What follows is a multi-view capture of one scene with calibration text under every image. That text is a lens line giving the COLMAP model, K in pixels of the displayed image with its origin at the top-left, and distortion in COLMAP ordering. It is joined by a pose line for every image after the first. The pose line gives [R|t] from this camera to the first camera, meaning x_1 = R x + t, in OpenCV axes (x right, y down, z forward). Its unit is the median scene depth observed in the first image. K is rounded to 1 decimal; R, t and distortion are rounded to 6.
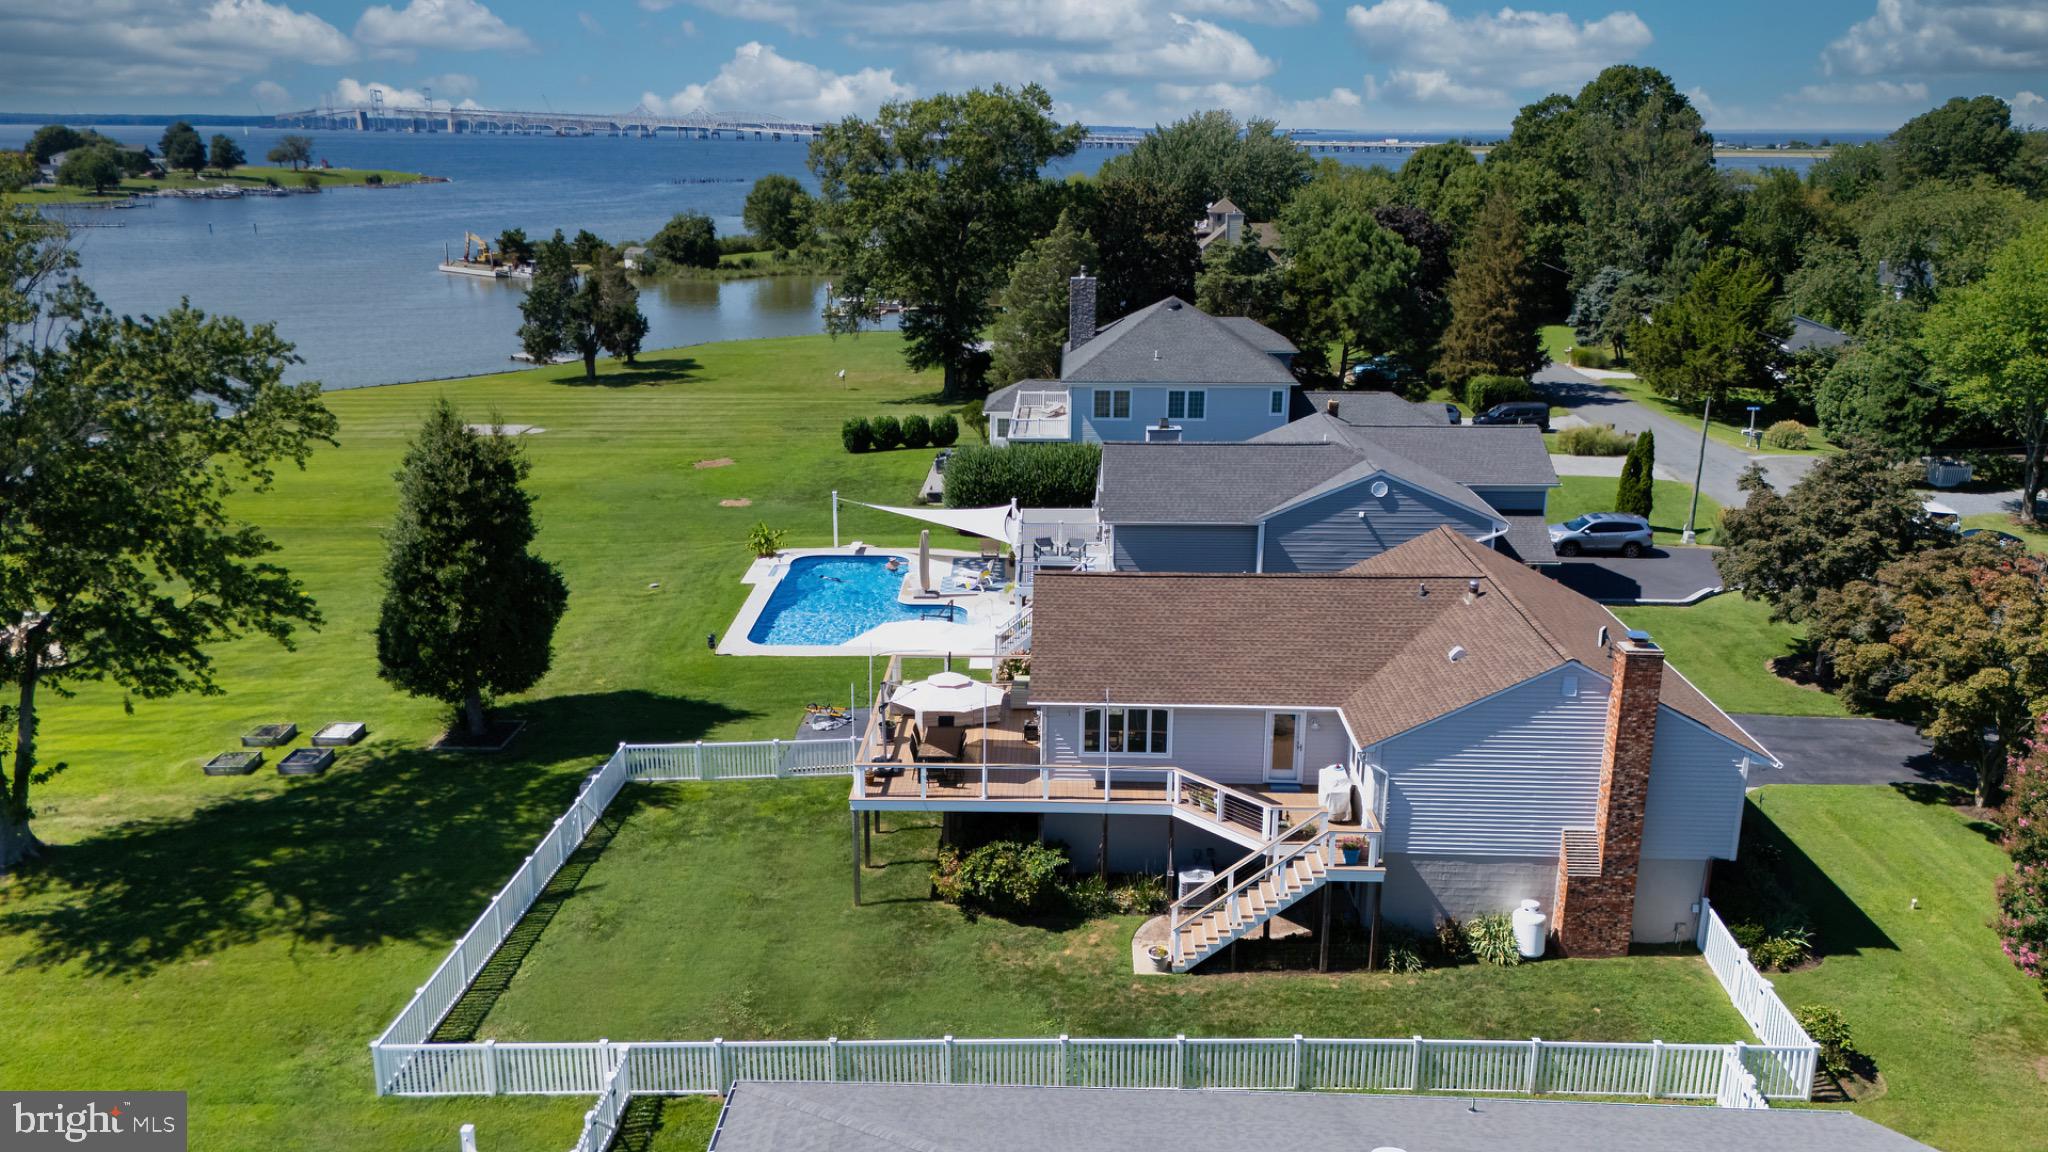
lens RADIAL K [[1402.3, 0, 1016.5], [0, 1402.3, 611.7], [0, 0, 1]] dist [0.045517, -0.024801]
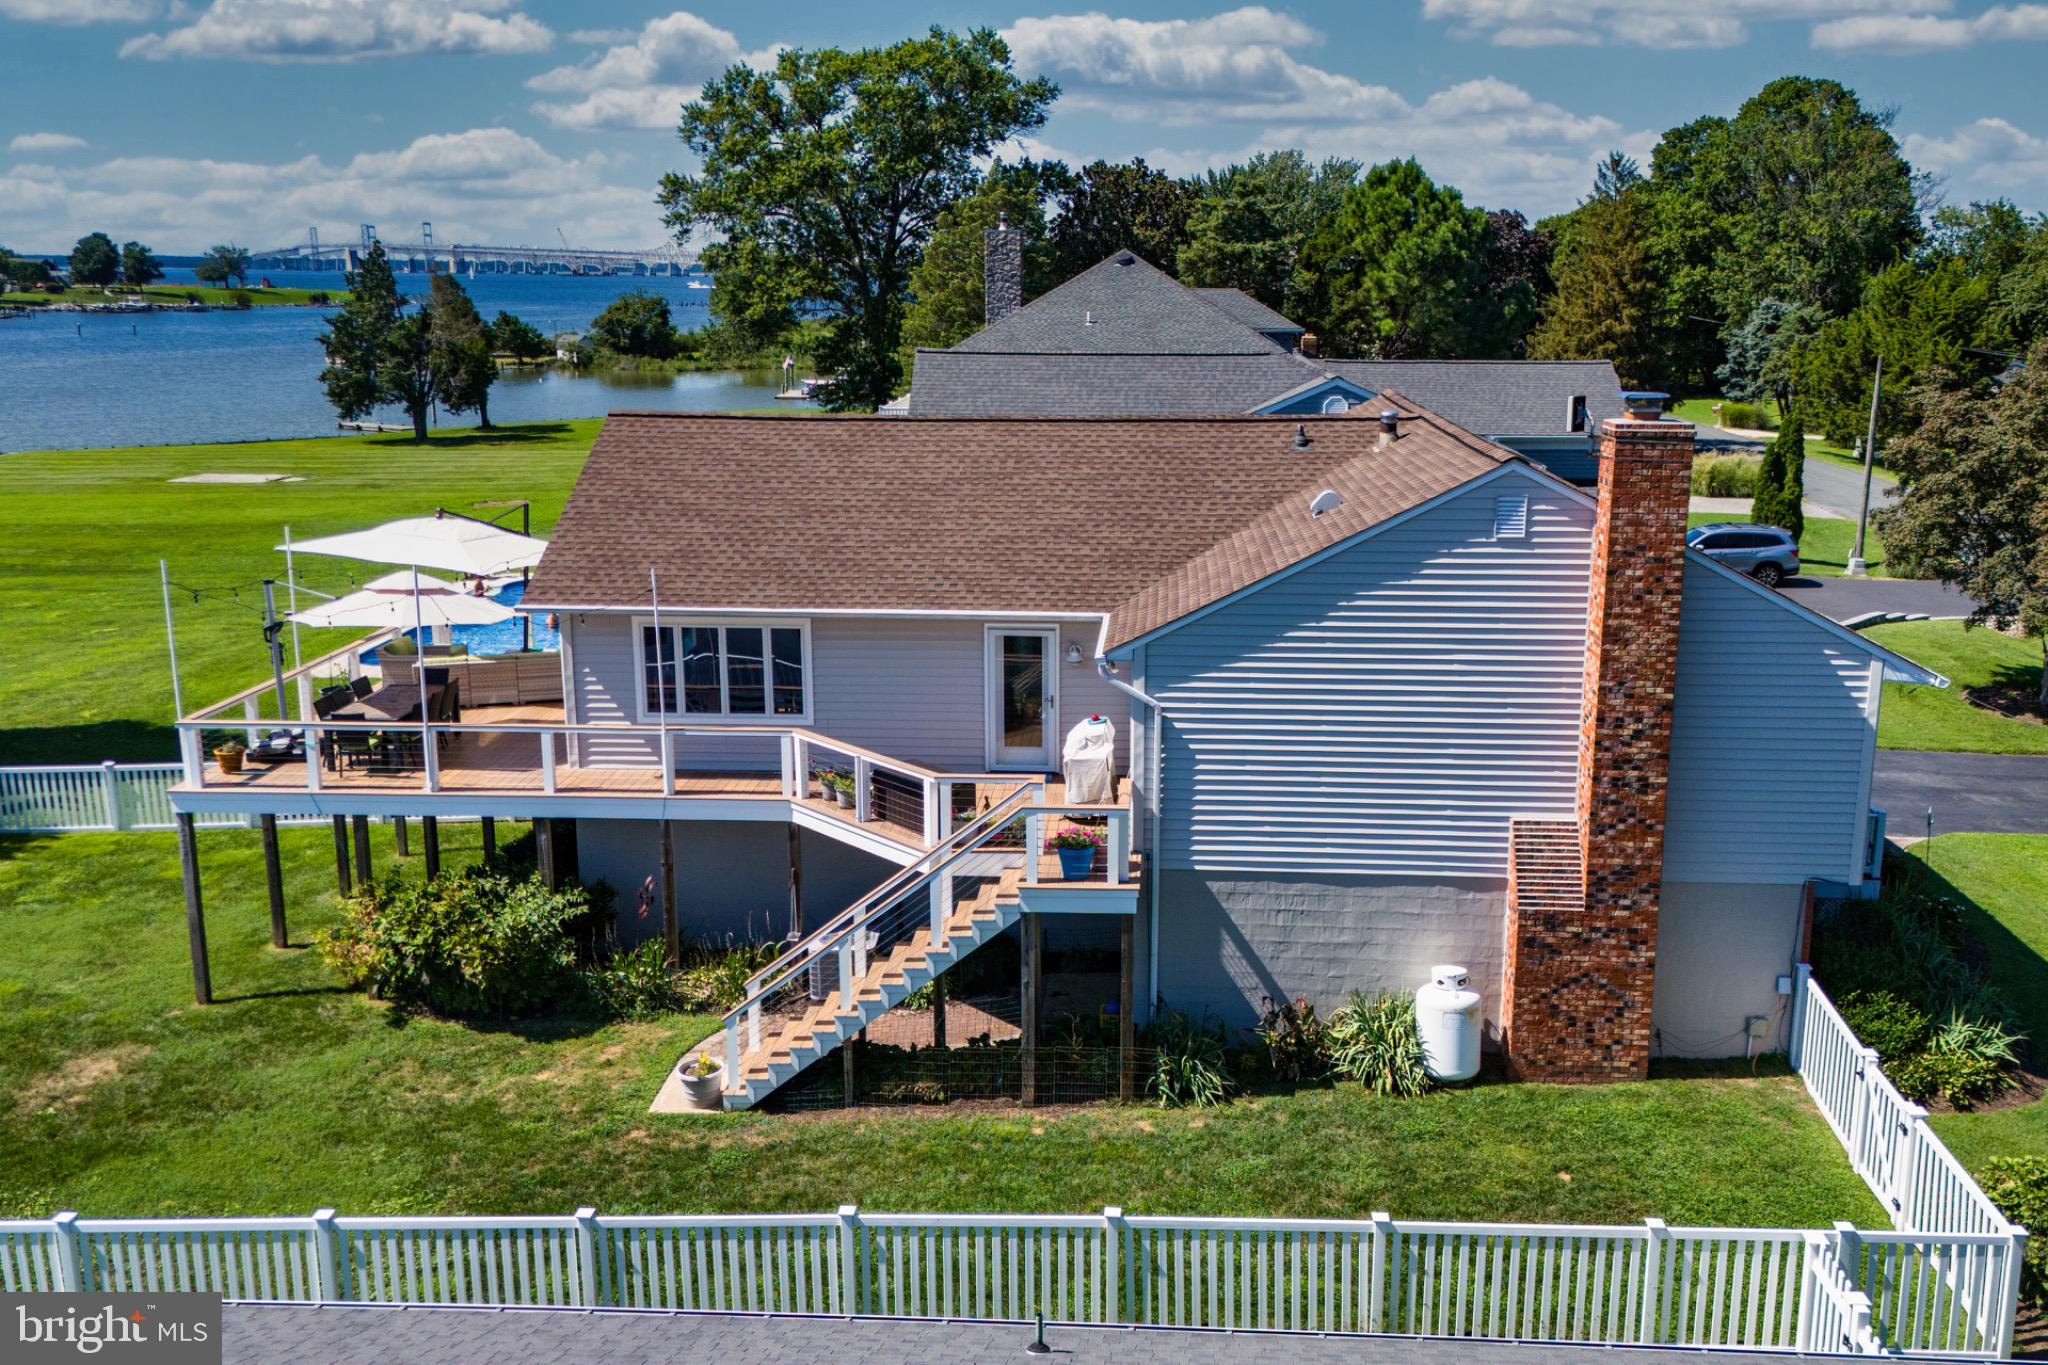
lens RADIAL K [[1802.5, 0, 1024.0], [0, 1802.5, 682.5], [0, 0, 1]] dist [0.052059, -0.020907]
pose [[0.999988, 0.004282, -0.002506, 0.203427], [-0.004413, 0.998483, -0.054886, 0.133098], [0.002268, 0.054896, 0.998490, 0.338359]]
